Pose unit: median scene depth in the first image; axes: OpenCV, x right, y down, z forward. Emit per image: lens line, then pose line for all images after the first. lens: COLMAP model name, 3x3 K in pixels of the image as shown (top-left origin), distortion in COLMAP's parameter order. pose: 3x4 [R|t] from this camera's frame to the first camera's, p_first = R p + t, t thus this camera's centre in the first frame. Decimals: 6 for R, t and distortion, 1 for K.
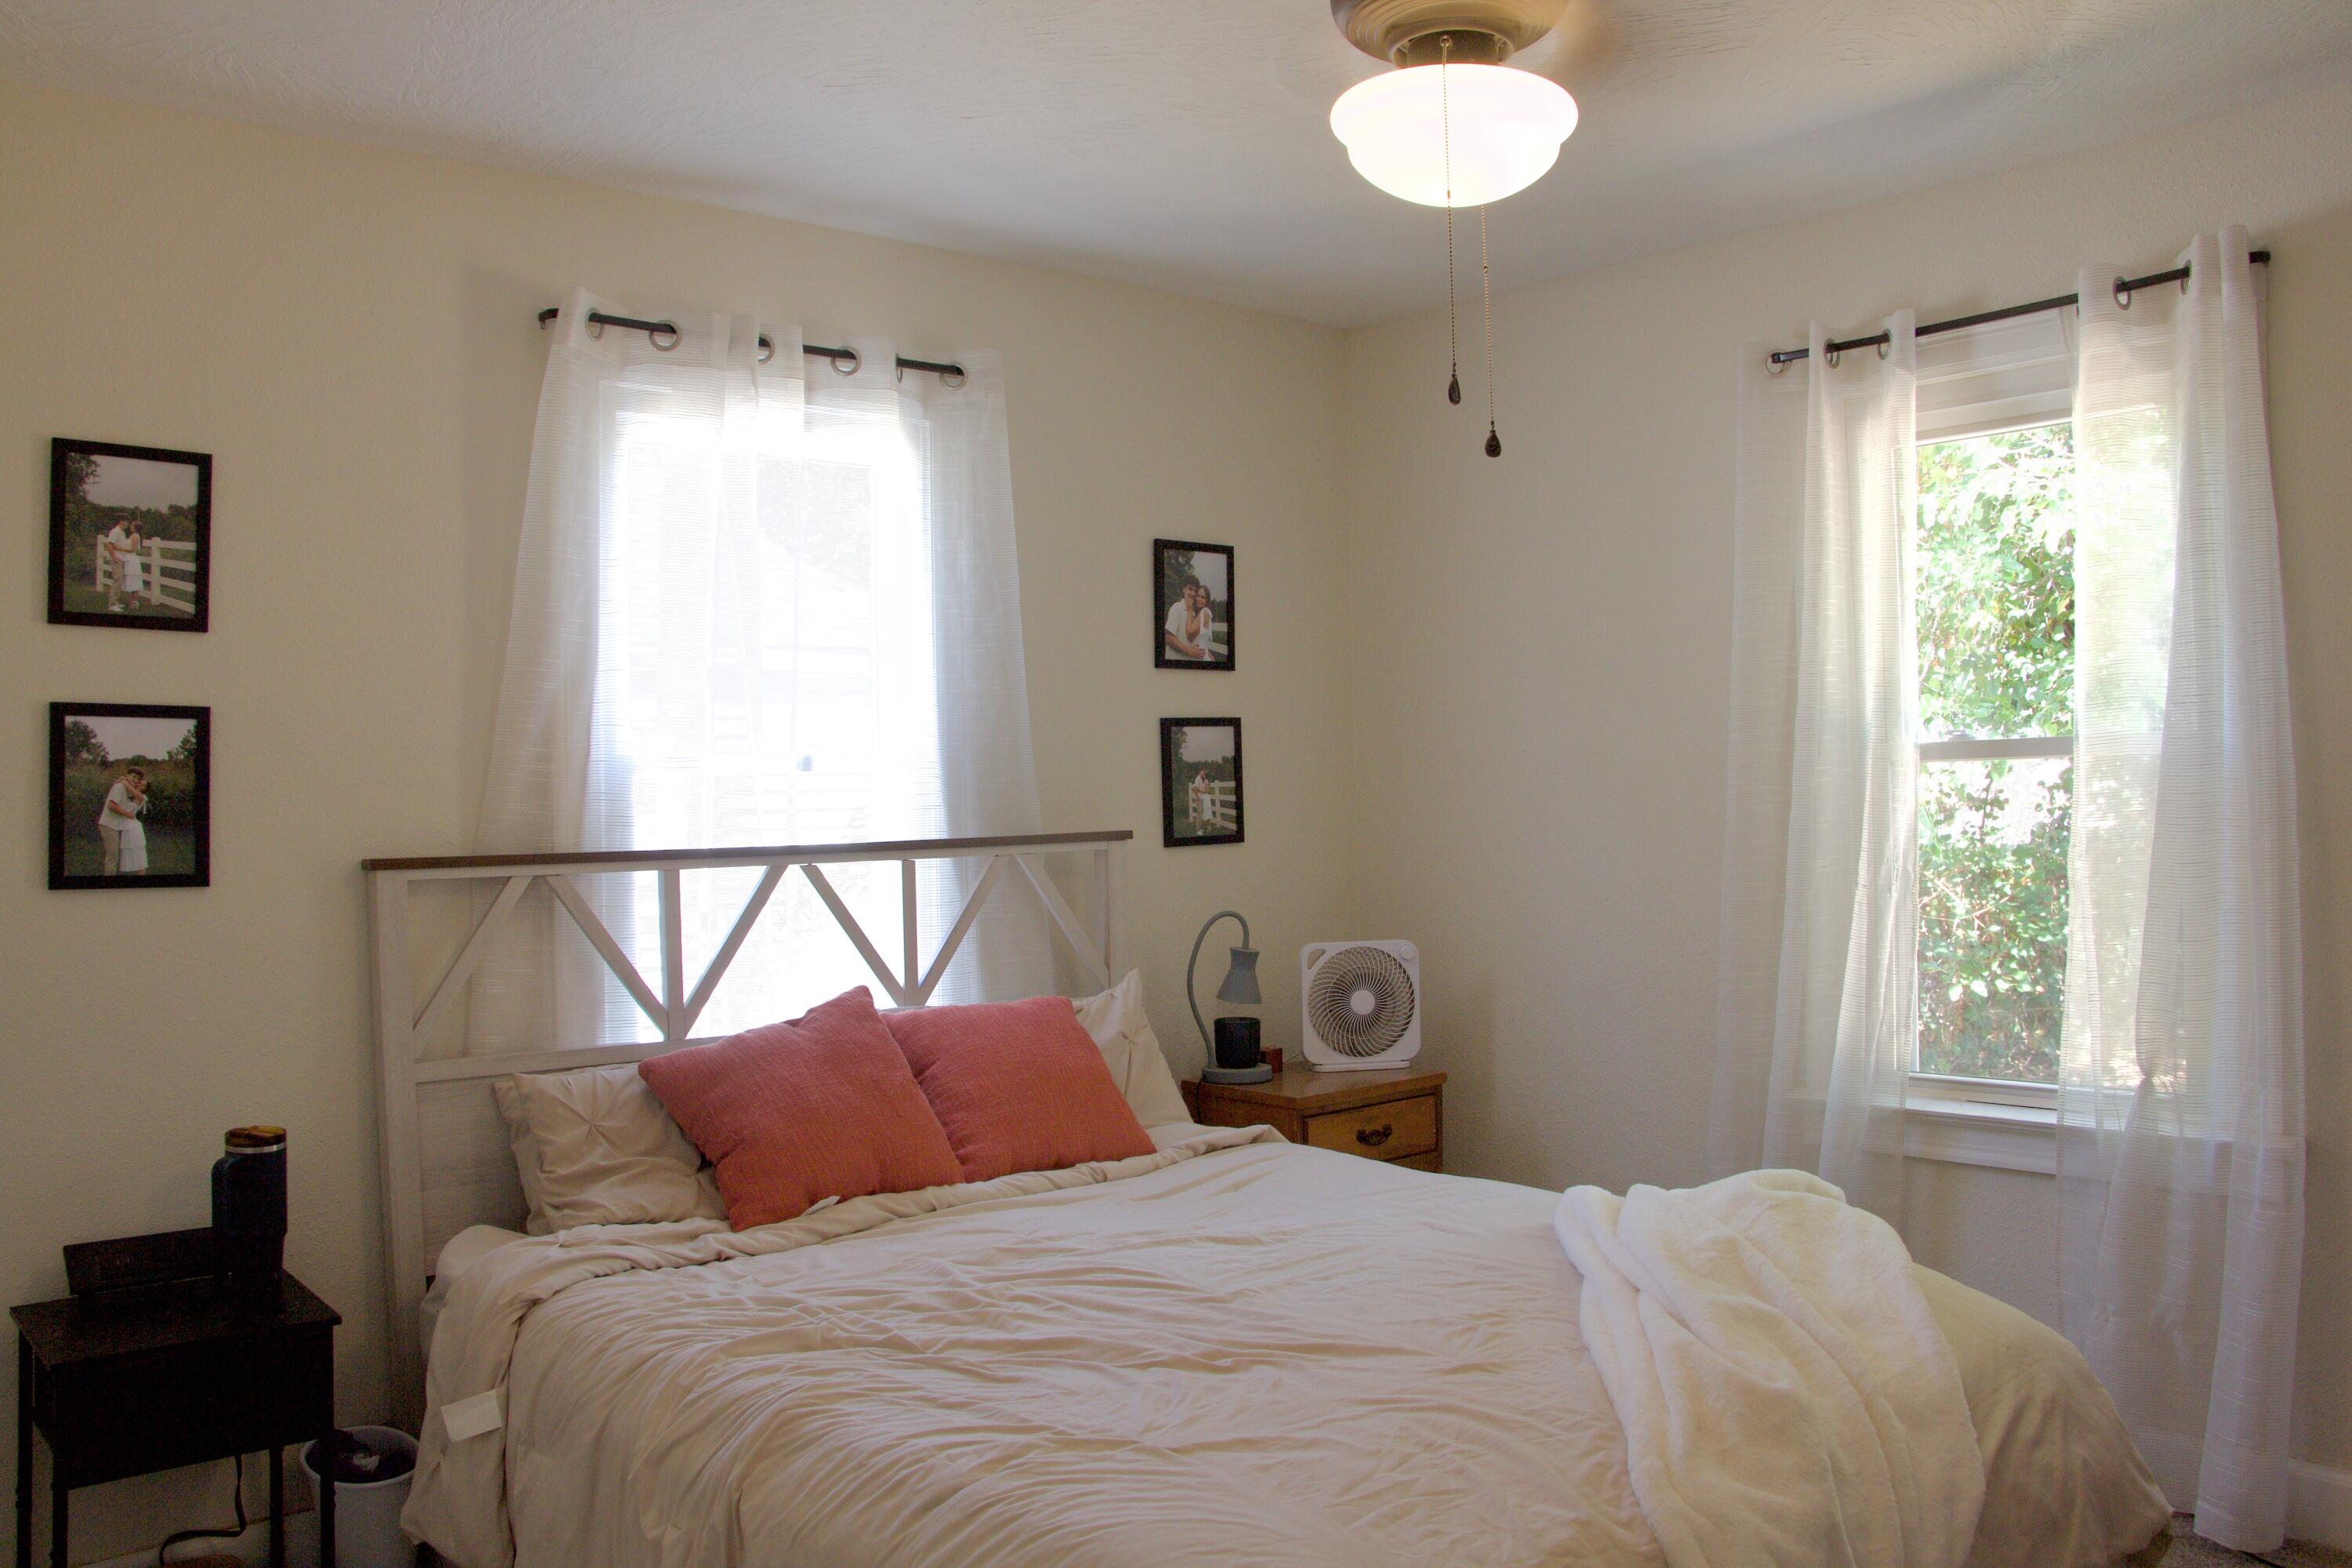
lens RADIAL K [[1927.6, 0, 1175.2], [0, 1927.6, 761.7], [0, 0, 1]] dist [-0.181266, 0.149558]
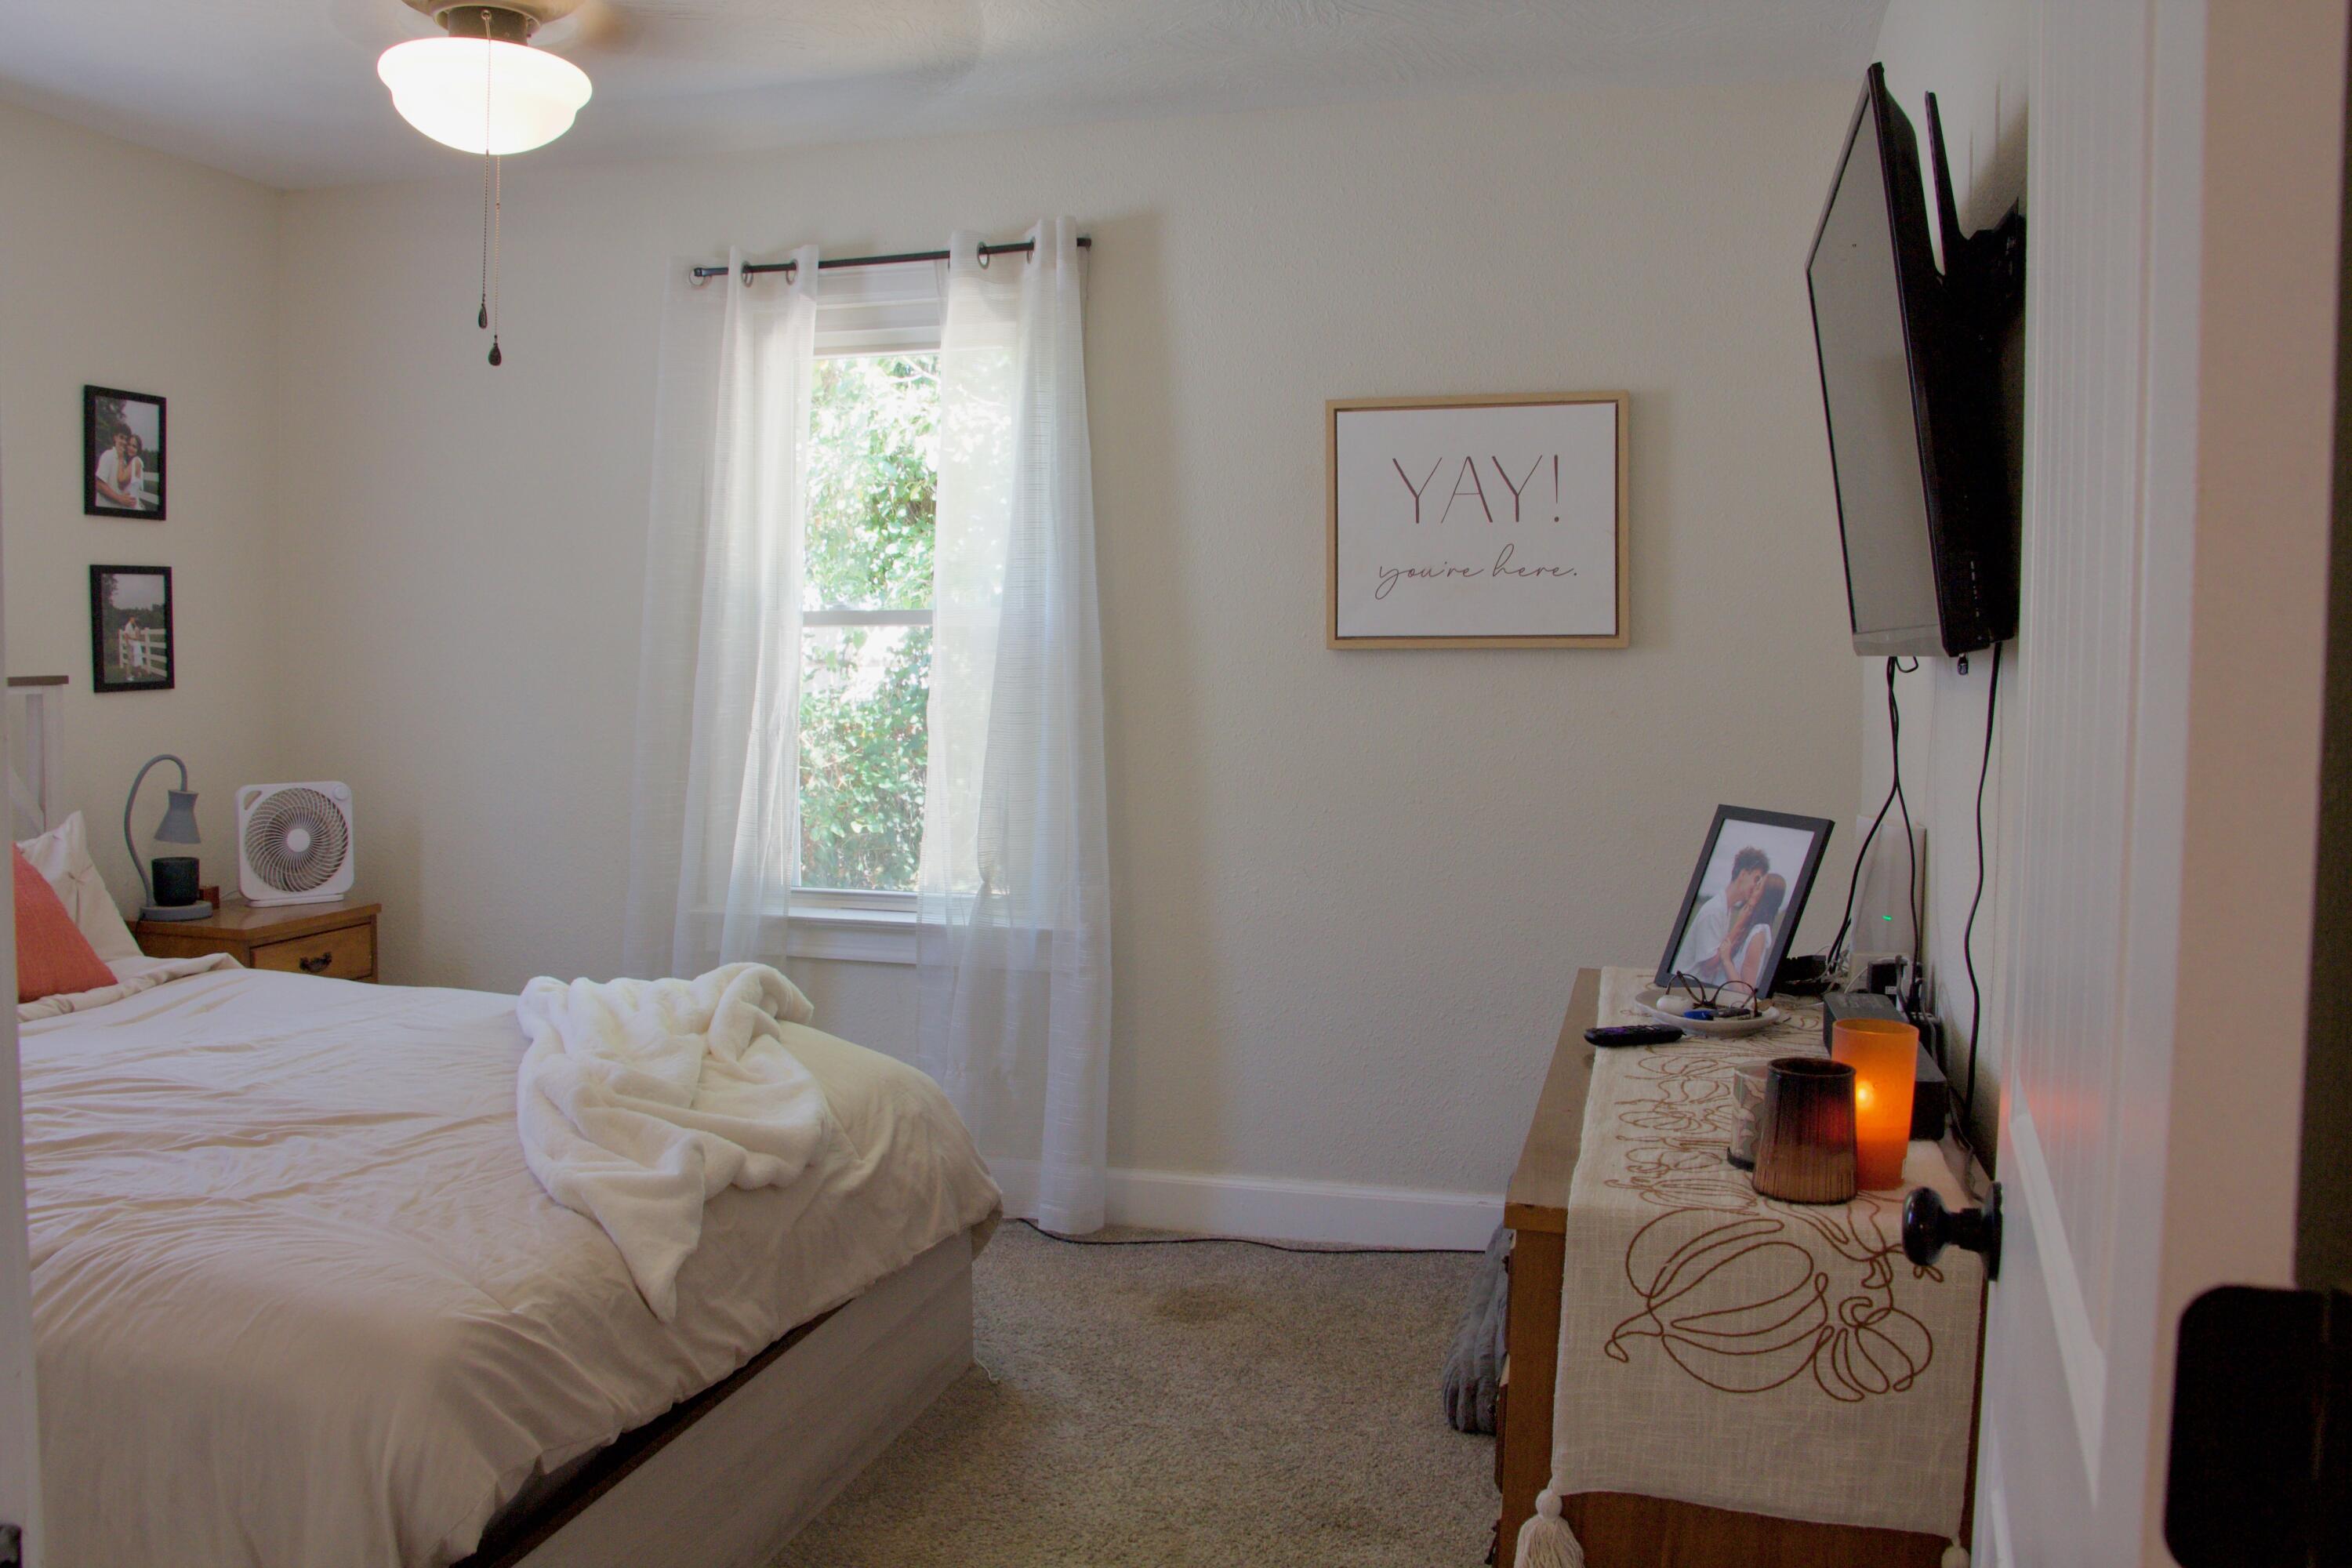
lens RADIAL K [[1927.6, 0, 1175.2], [0, 1927.6, 761.7], [0, 0, 1]] dist [-0.181266, 0.149558]
pose [[0.831090, -0.009829, 0.556051, -0.082868], [-0.032511, 0.997275, 0.066219, -0.002291], [-0.555187, -0.073112, 0.828506, -0.138492]]
